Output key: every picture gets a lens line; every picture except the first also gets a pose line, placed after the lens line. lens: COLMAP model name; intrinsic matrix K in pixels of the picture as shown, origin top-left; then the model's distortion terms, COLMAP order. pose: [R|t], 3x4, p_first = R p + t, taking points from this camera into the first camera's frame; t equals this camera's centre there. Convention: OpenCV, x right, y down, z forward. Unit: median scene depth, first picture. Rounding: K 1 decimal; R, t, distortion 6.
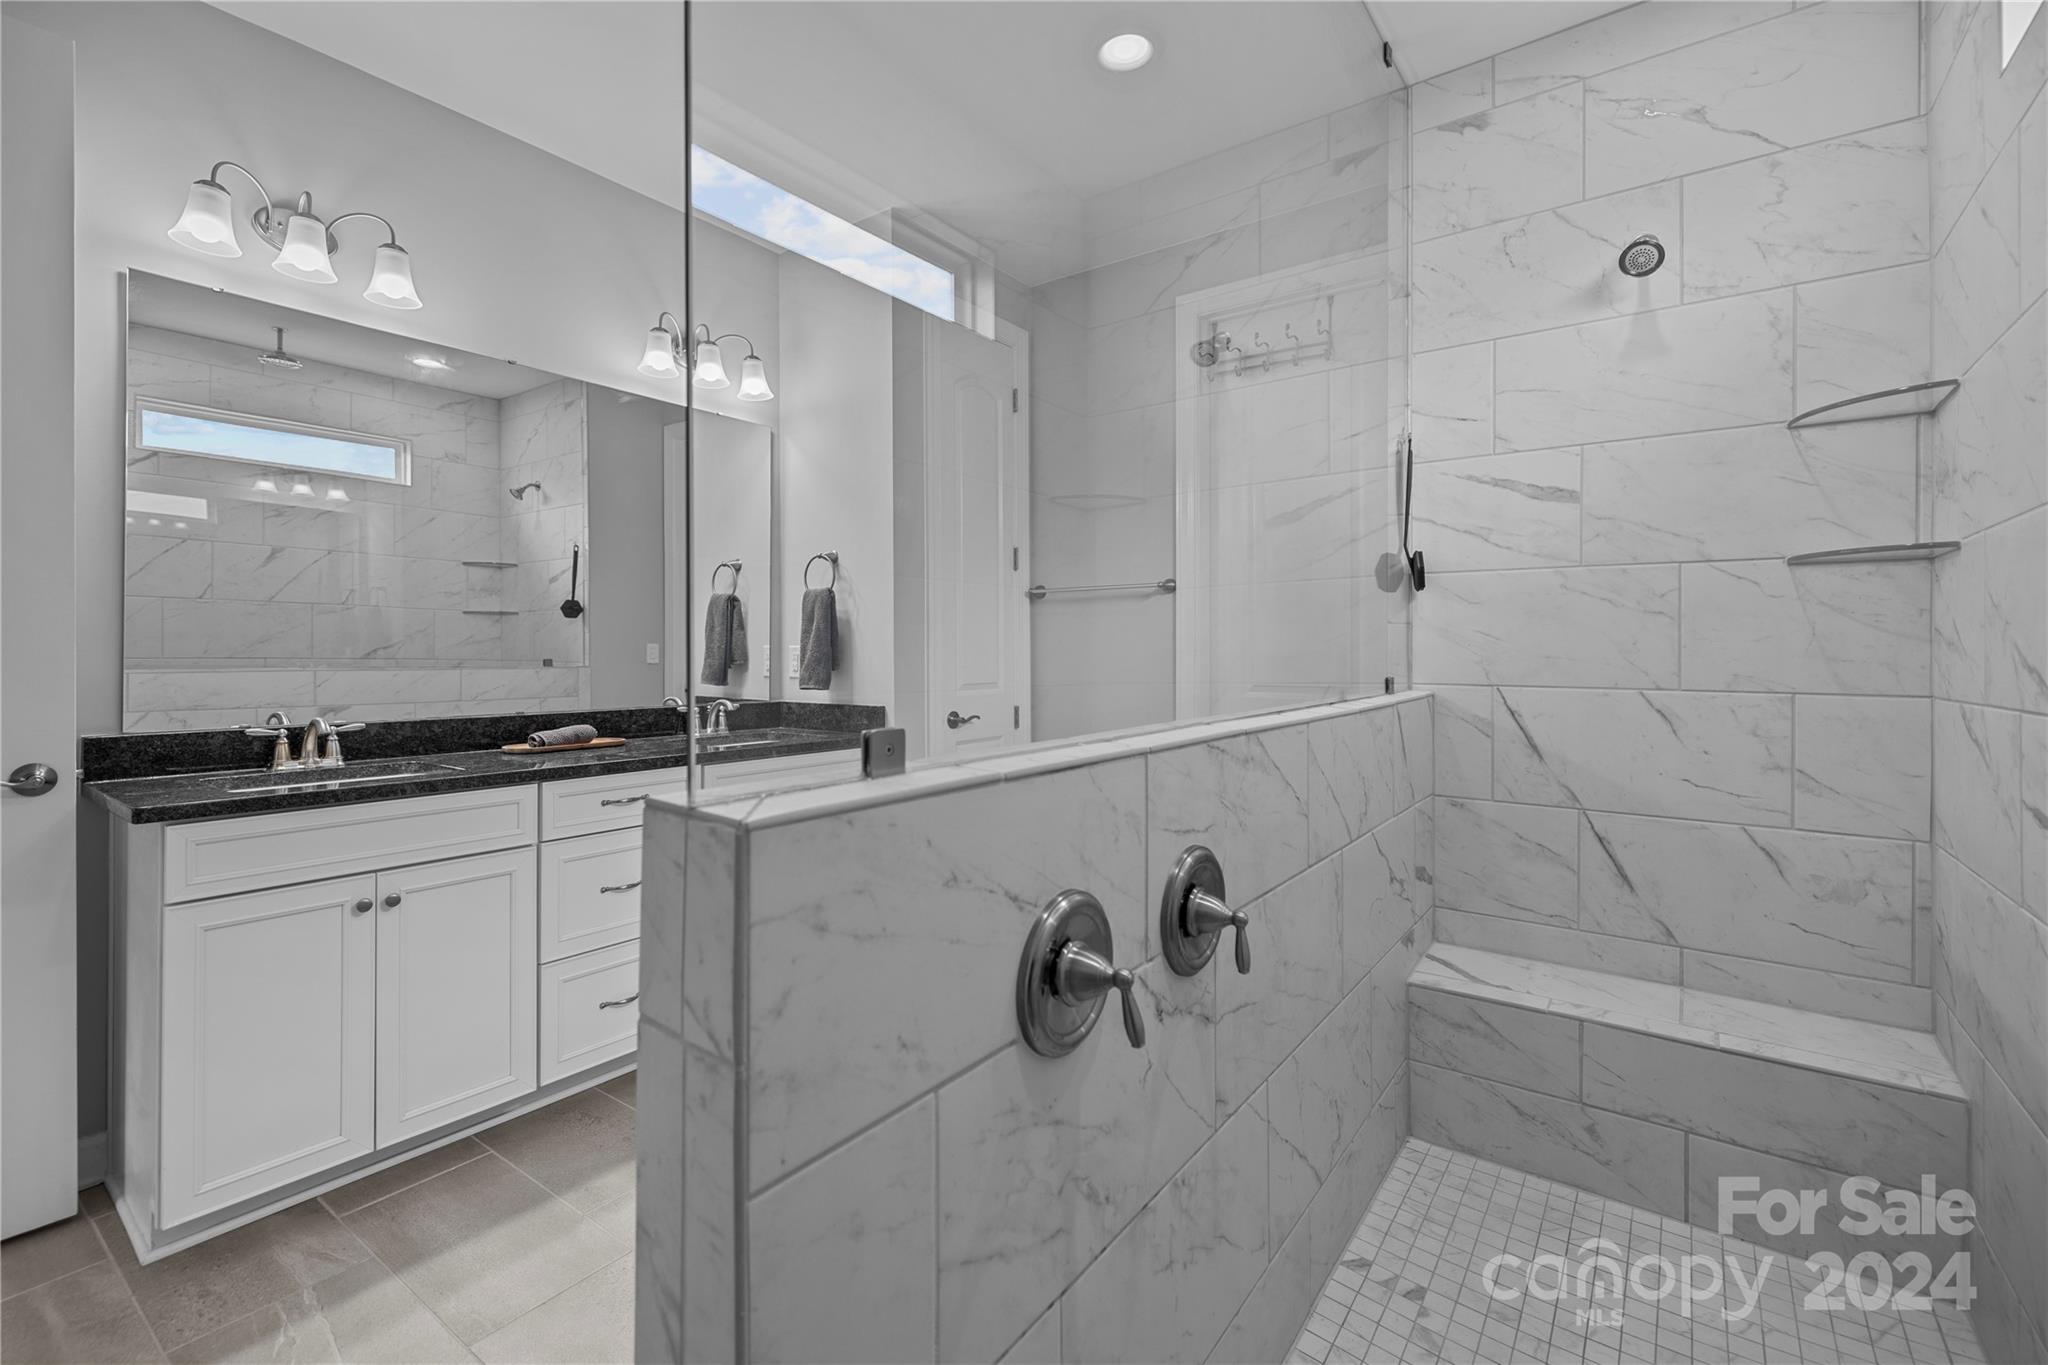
lens RADIAL K [[888.5, 0, 1017.3], [0, 888.5, 653.7], [0, 0, 1]] dist [-0.001320, -0.000091]
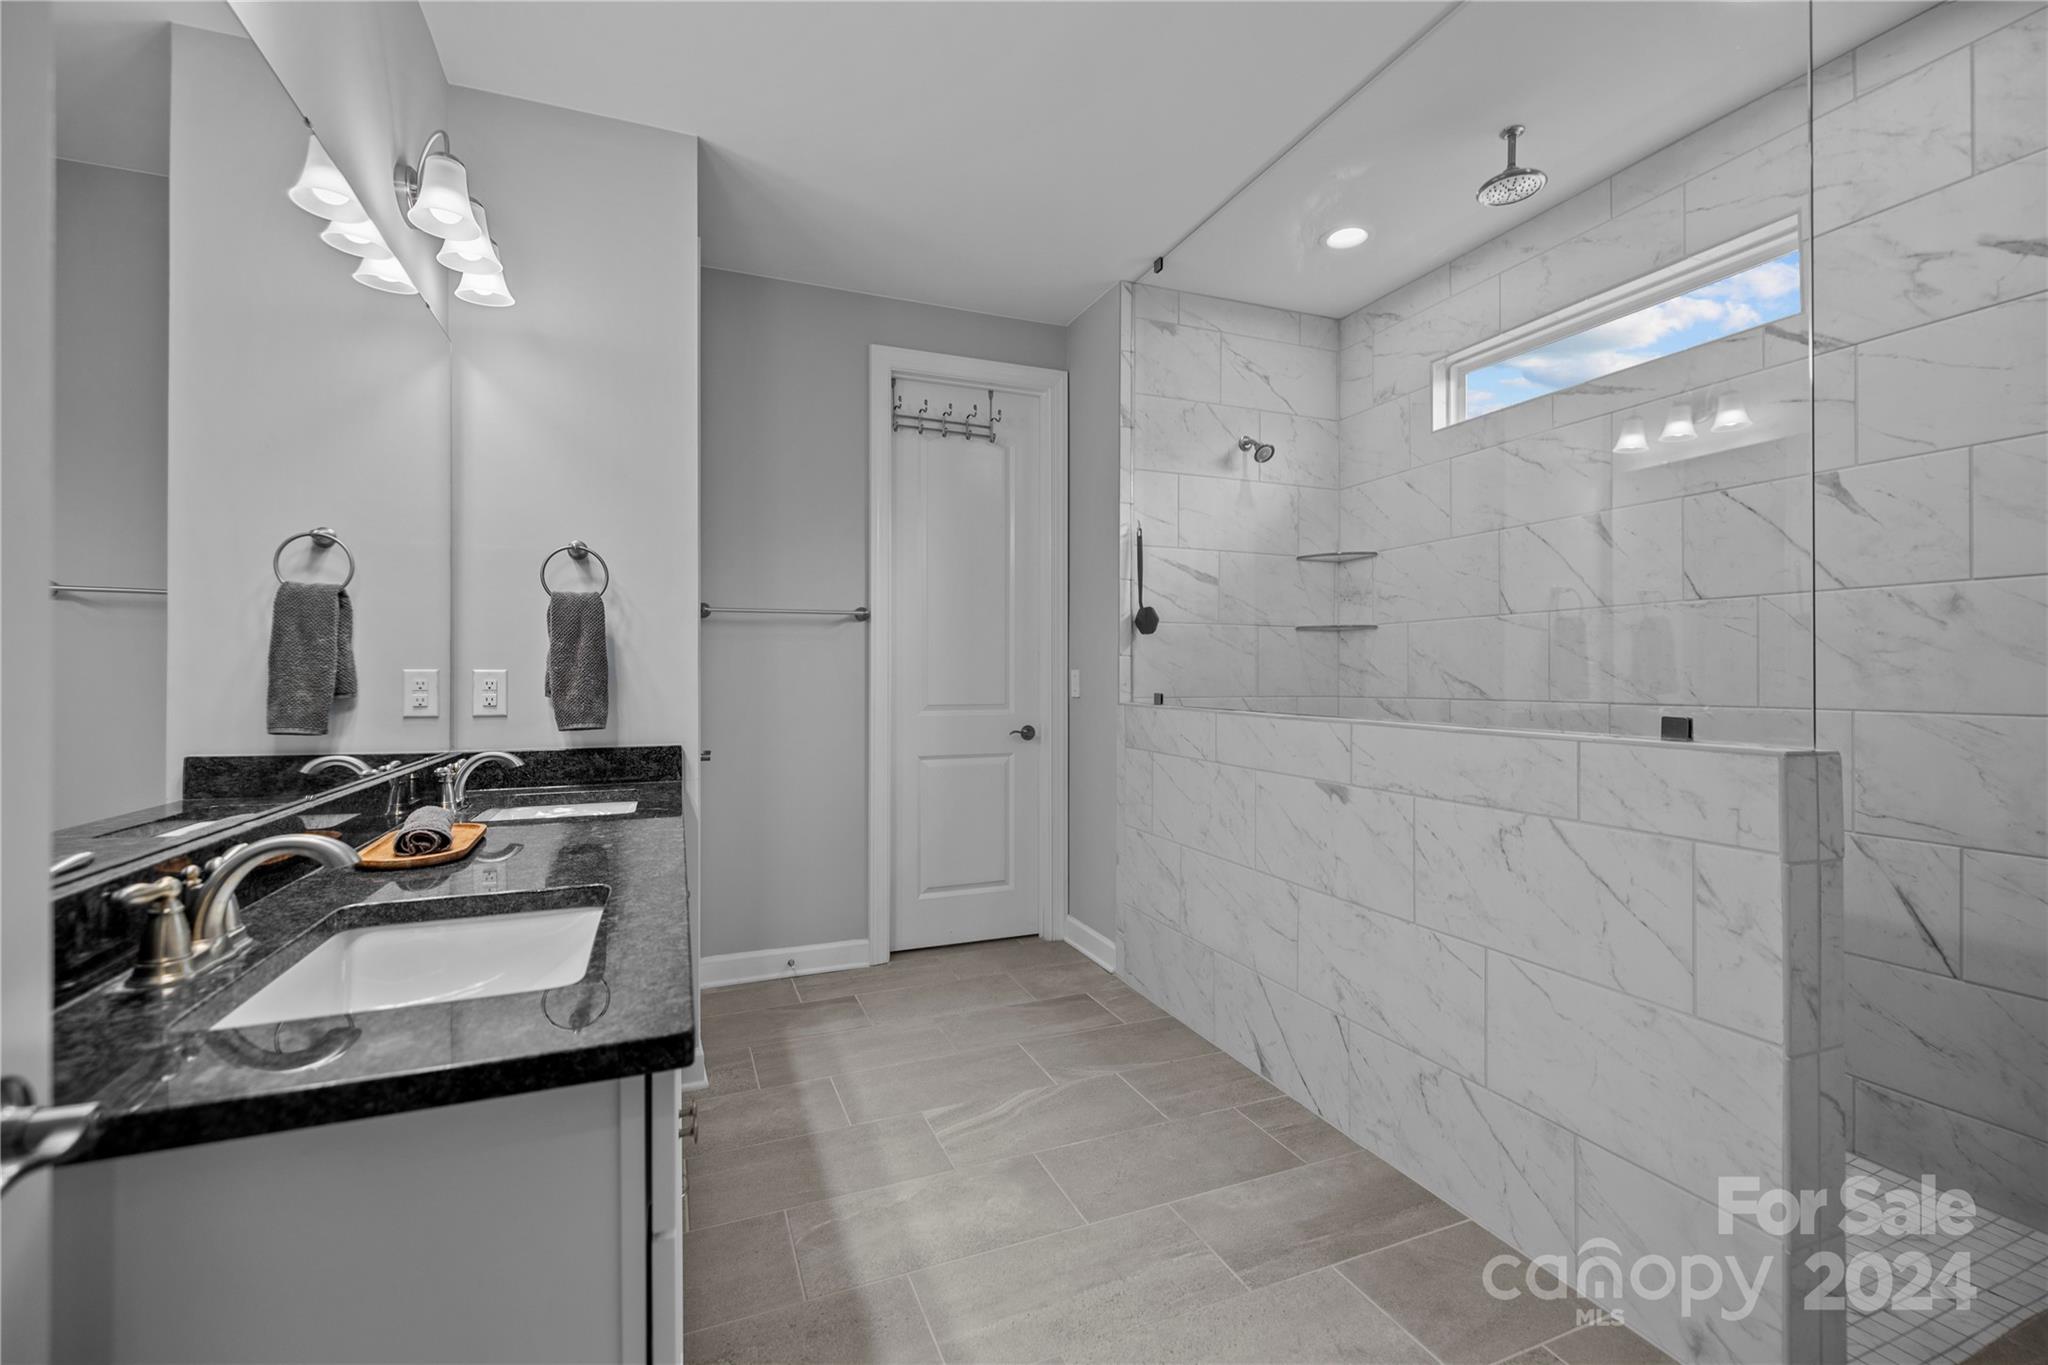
lens RADIAL K [[870.1, 0, 1019.8], [0, 870.1, 675.1], [0, 0, 1]] dist [0.000396, -0.000060]
pose [[0.526655, -0.002596, 0.850075, -0.882145], [0.005604, 0.999984, -0.000419, -0.003816], [-0.850061, 0.004985, 0.526661, 0.430078]]
